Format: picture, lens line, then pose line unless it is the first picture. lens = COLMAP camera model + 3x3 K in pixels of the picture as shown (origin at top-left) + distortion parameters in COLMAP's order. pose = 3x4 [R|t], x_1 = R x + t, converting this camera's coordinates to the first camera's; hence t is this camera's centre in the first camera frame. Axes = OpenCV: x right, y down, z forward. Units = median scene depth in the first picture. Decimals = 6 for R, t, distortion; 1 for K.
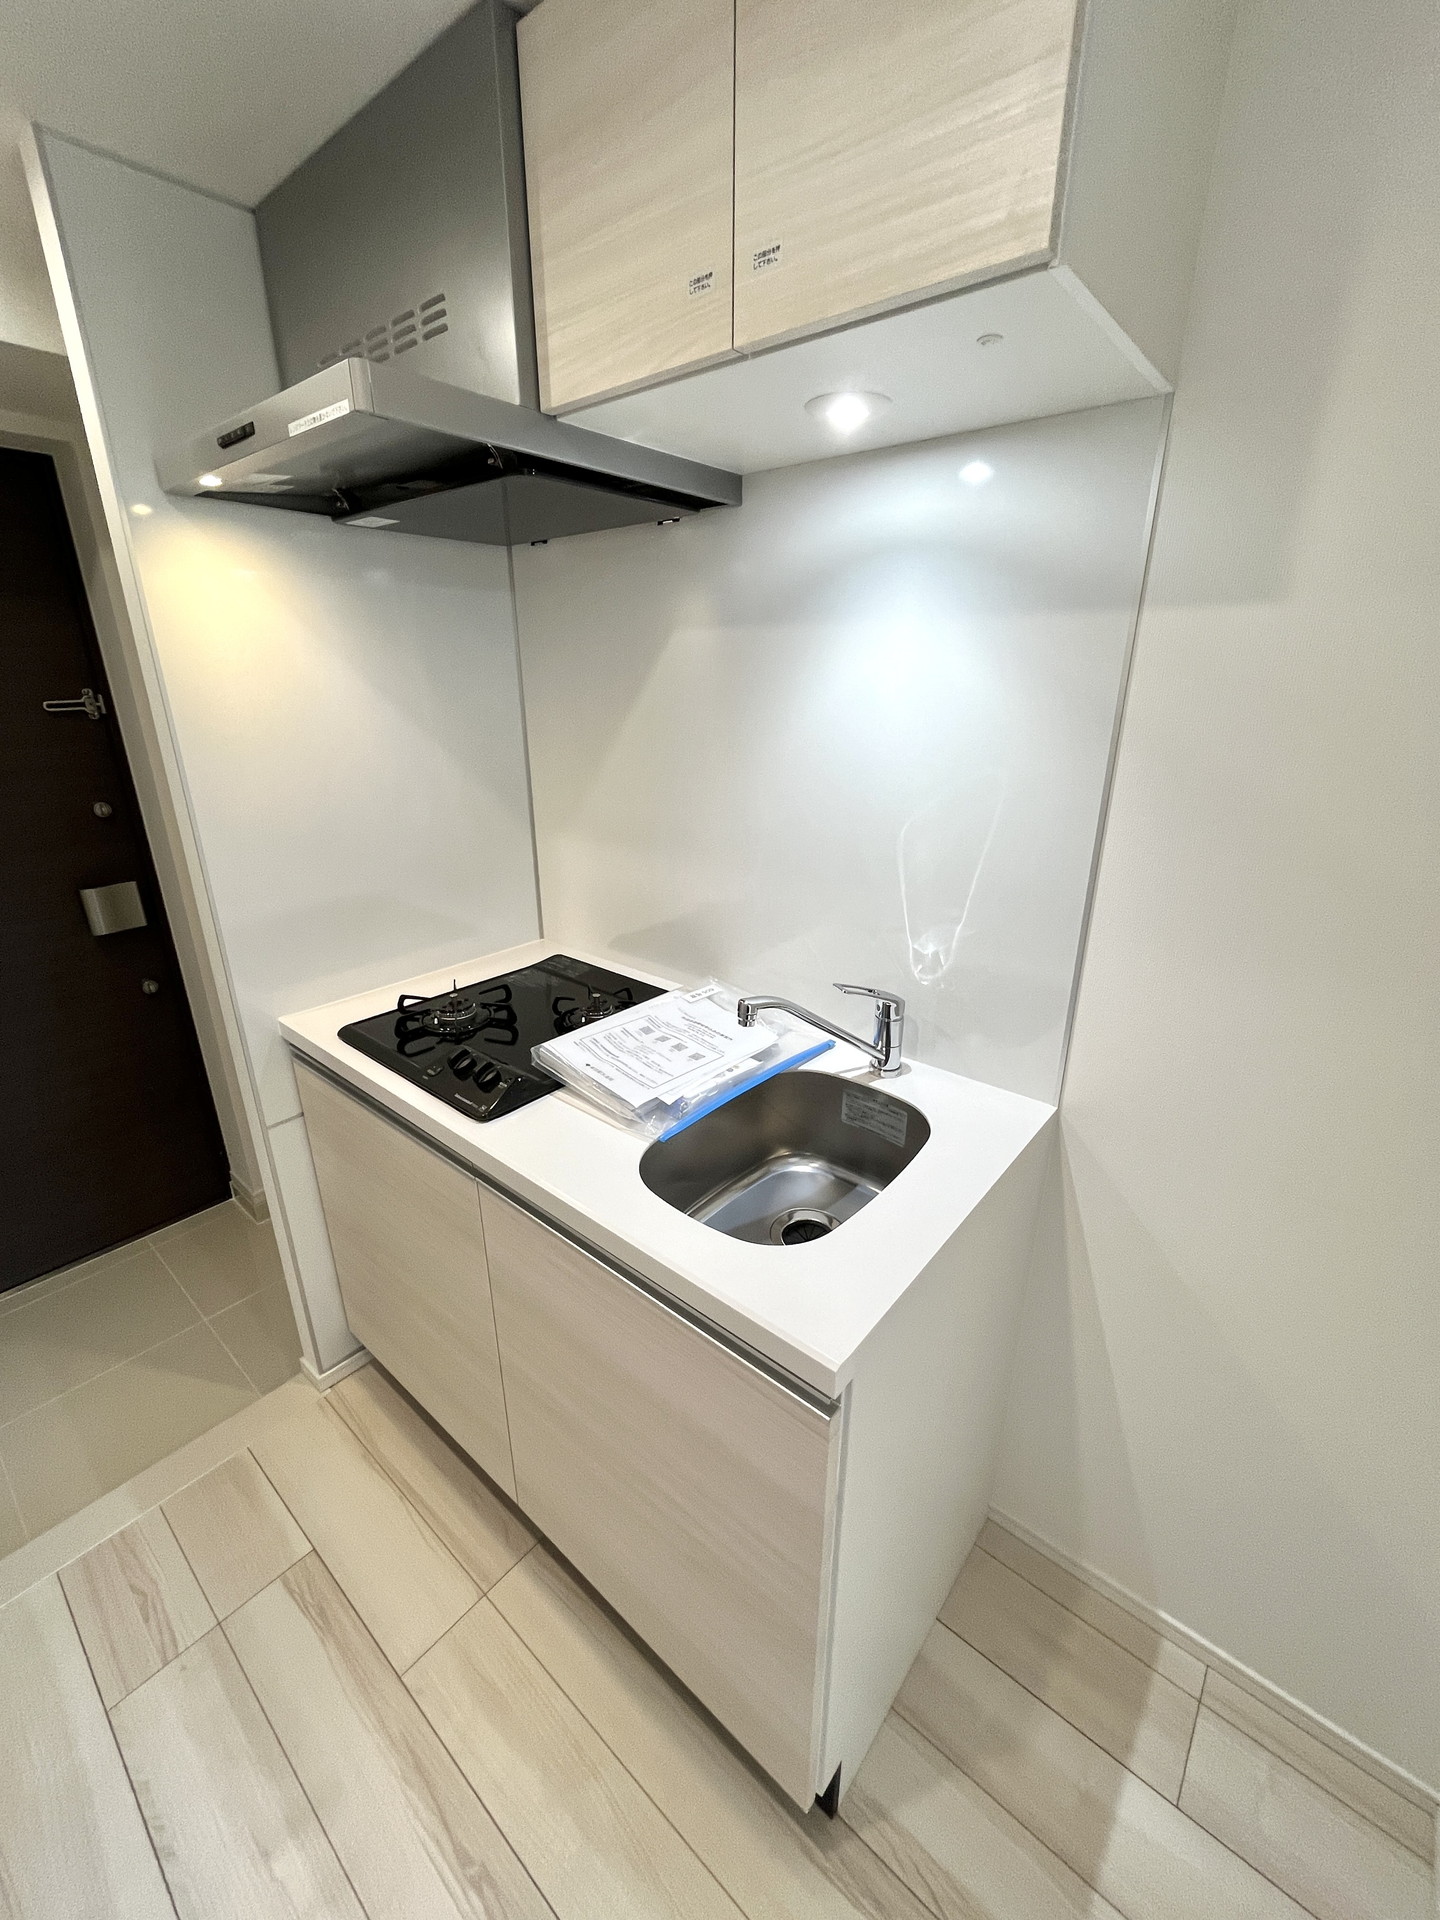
lens RADIAL K [[780.5, 0, 735.0], [0, 780.5, 958.6], [0, 0, 1]] dist [-0.004598, 0.000408]
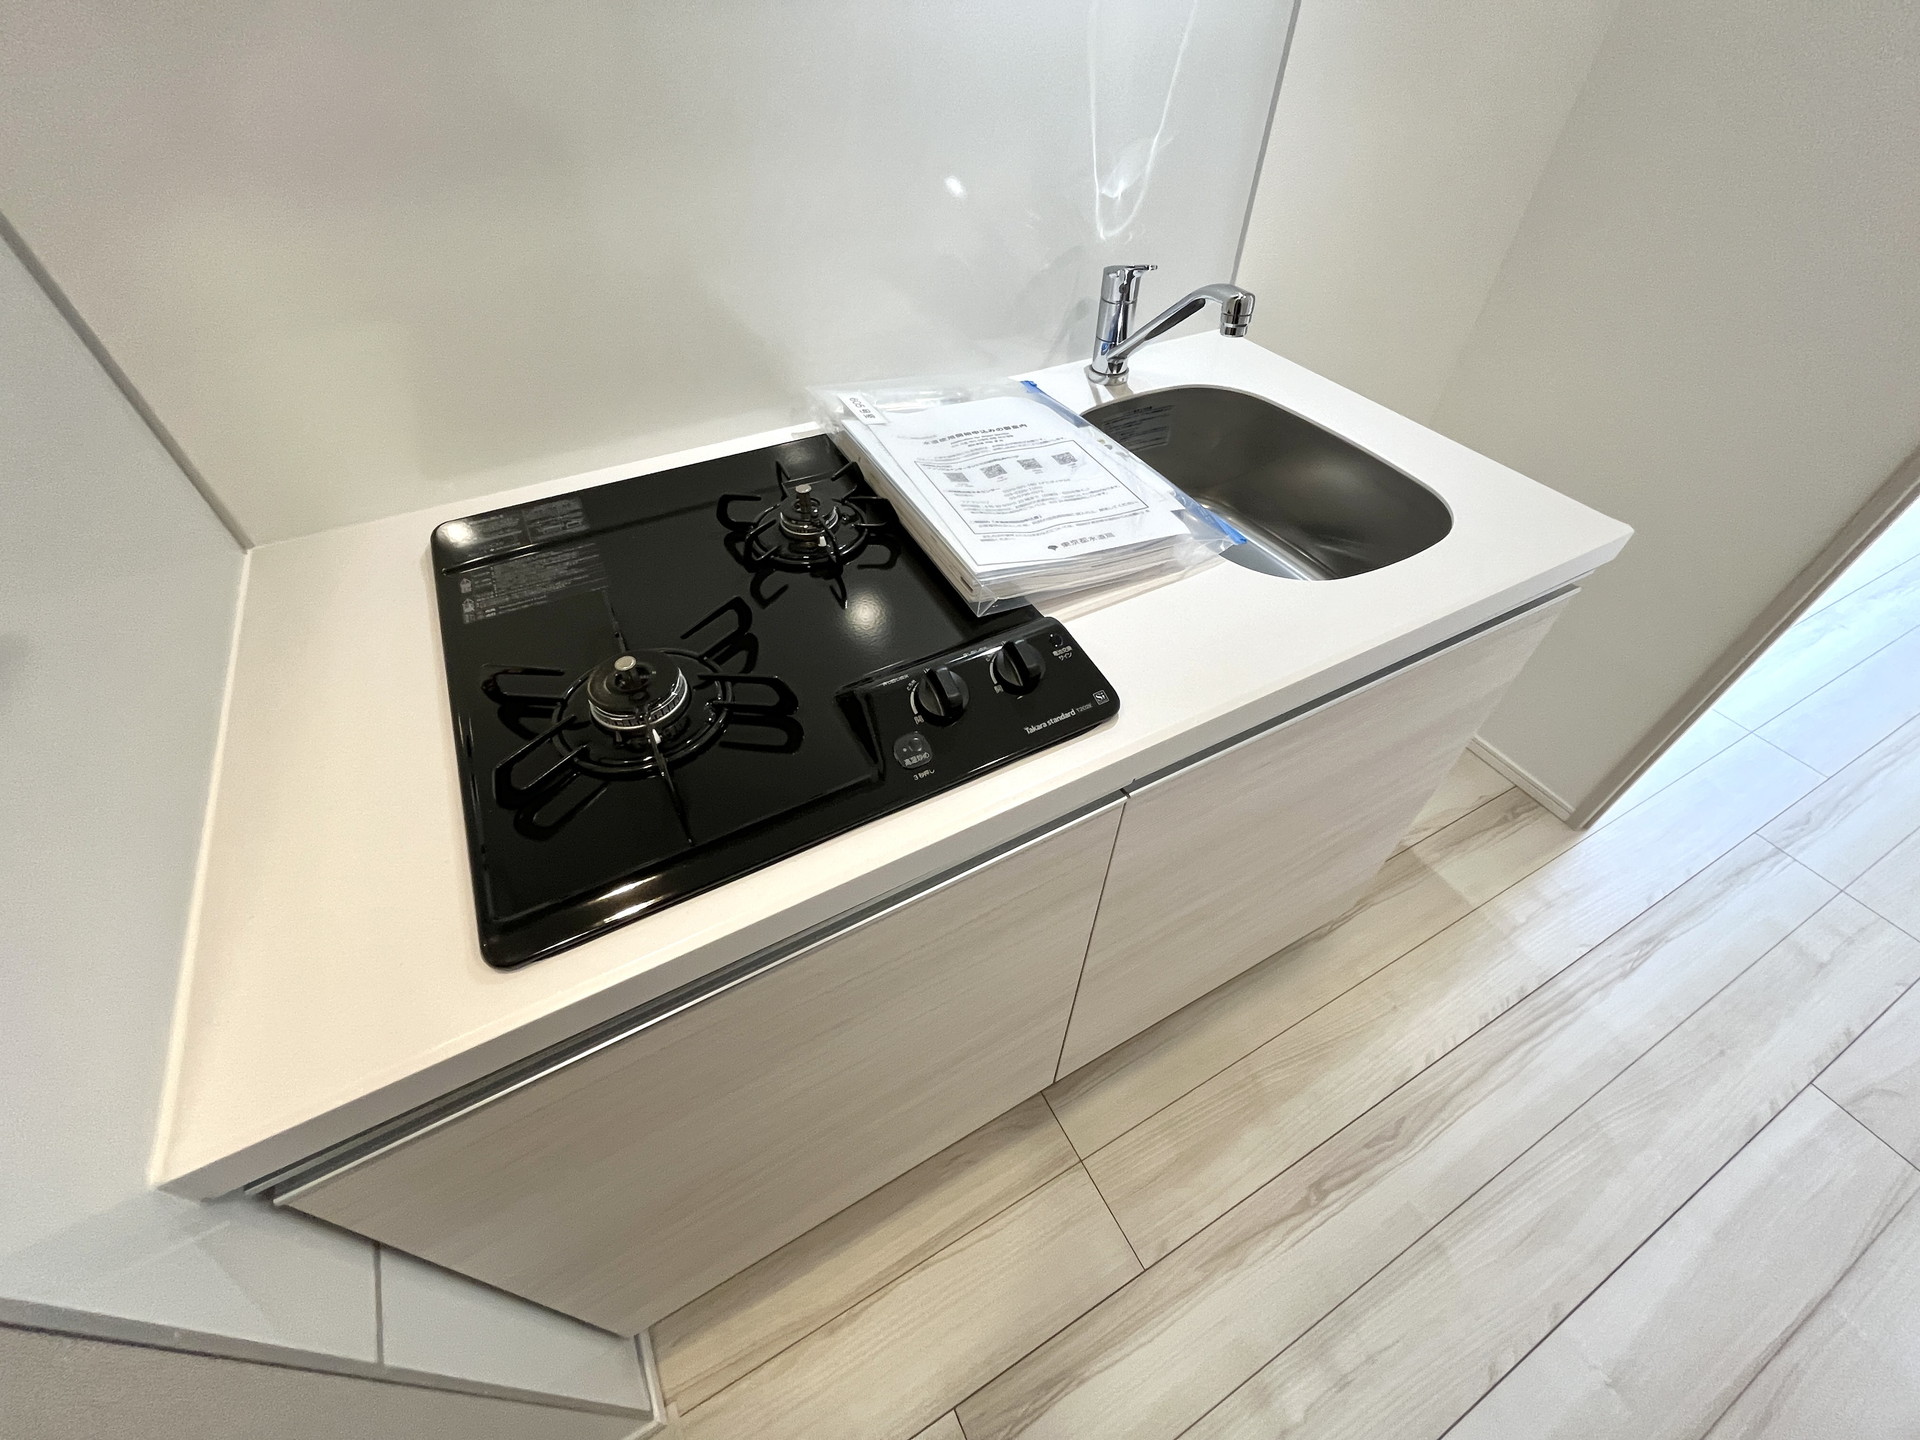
lens RADIAL K [[780.5, 0, 960.8], [0, 780.5, 710.5], [0, 0, 1]] dist [-0.004598, 0.000408]
pose [[0.374103, -0.666701, 0.644637, -0.643323], [0.310269, 0.745033, 0.590474, -0.129865], [-0.873945, -0.020887, 0.485576, 0.754121]]
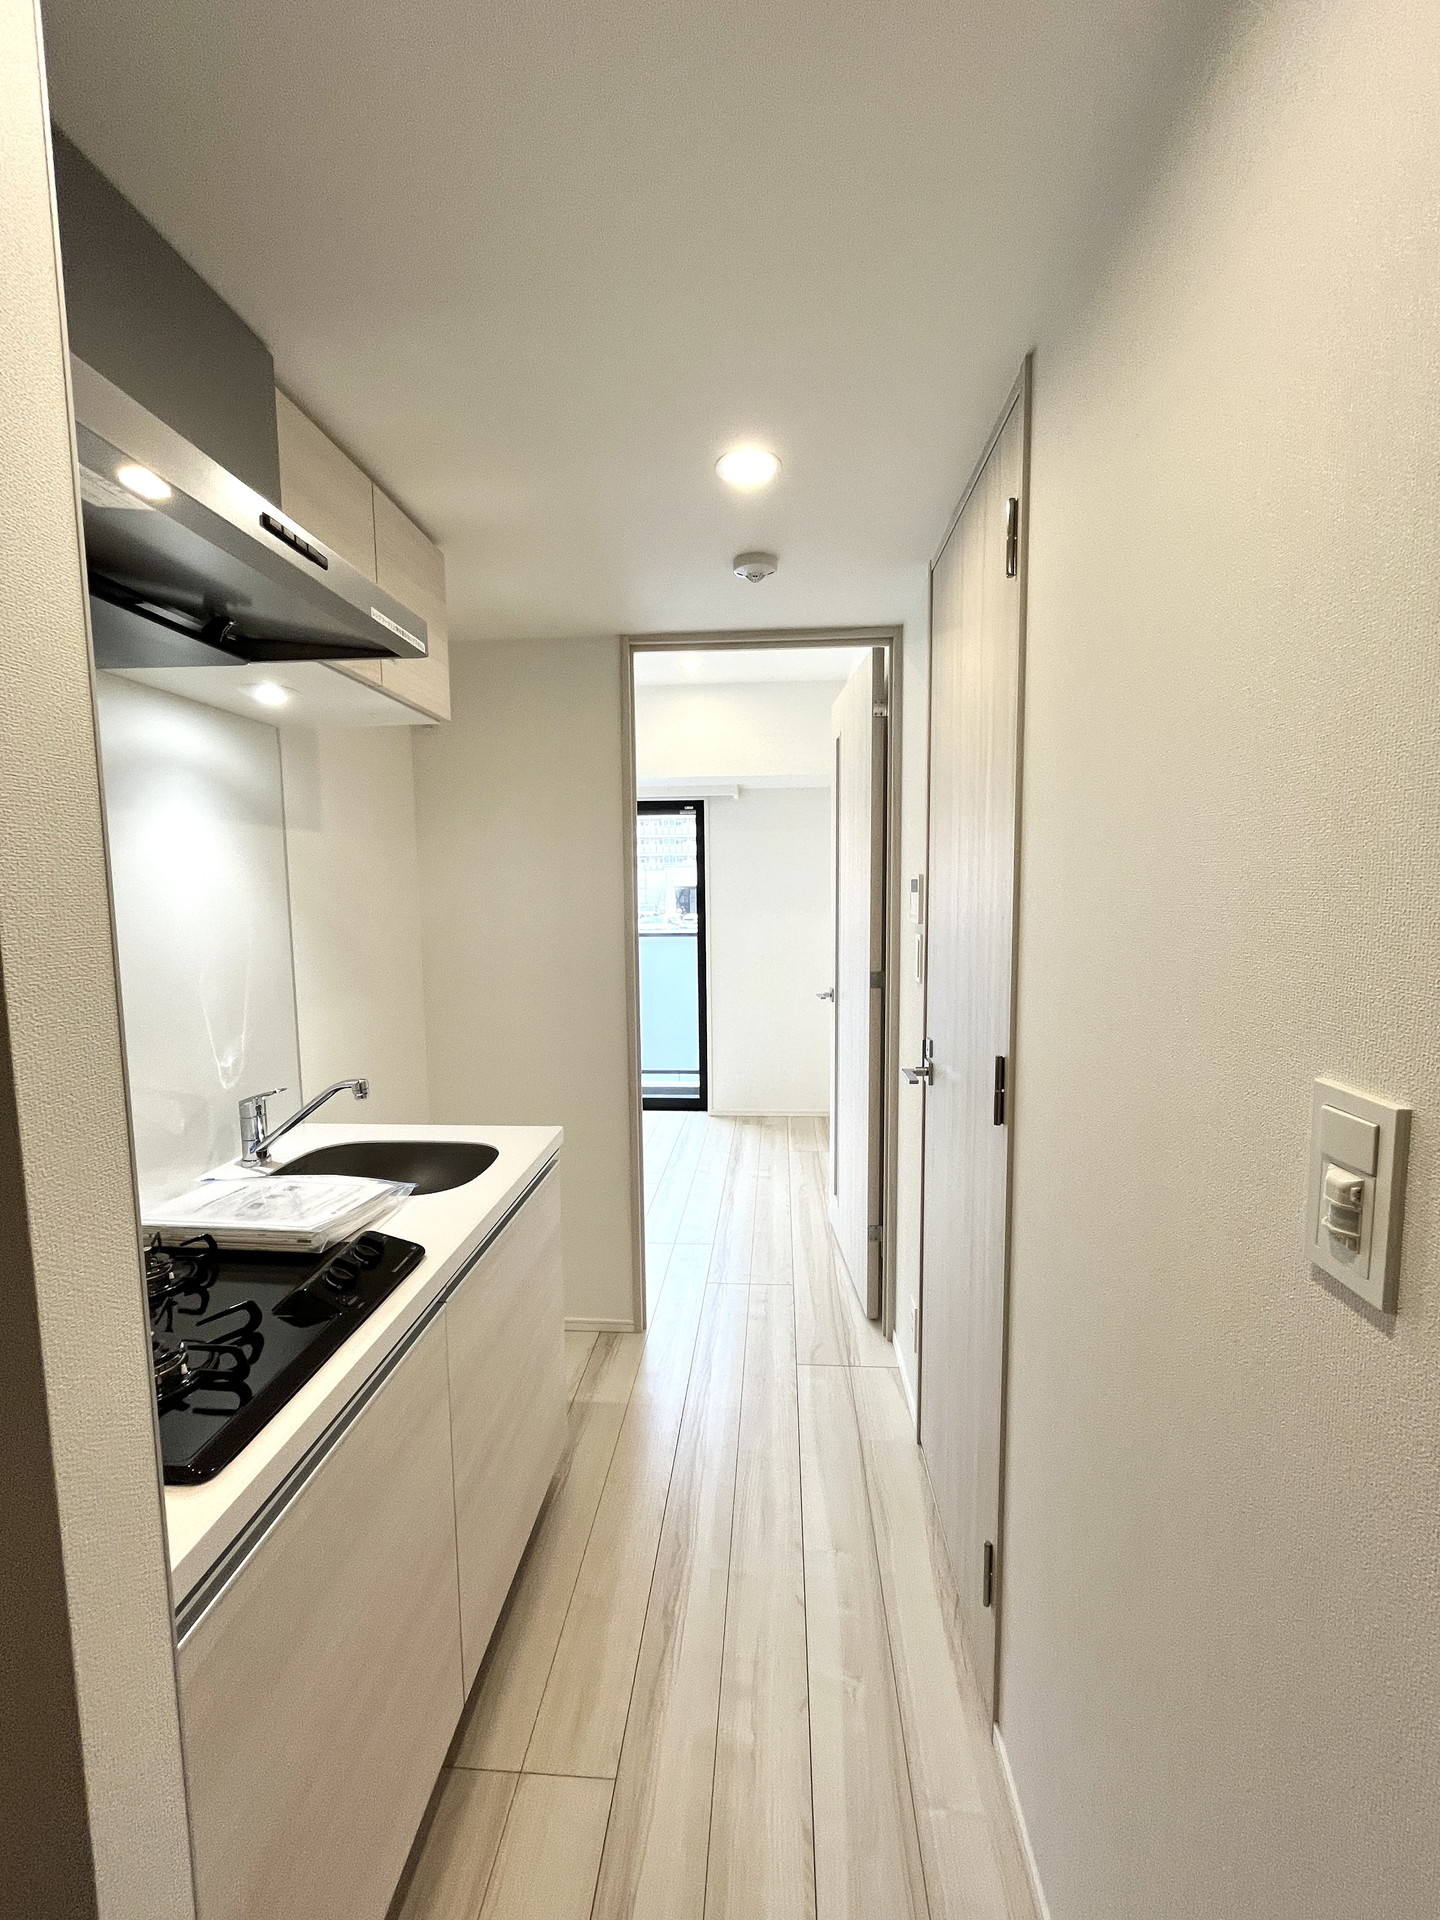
lens RADIAL K [[780.5, 0, 716.8], [0, 780.5, 960.4], [0, 0, 1]] dist [-0.004598, 0.000408]
pose [[-0.577530, -0.075411, 0.812879, -1.230573], [0.286027, 0.913917, 0.287999, -0.301565], [-0.764623, 0.398834, -0.506245, 0.970265]]
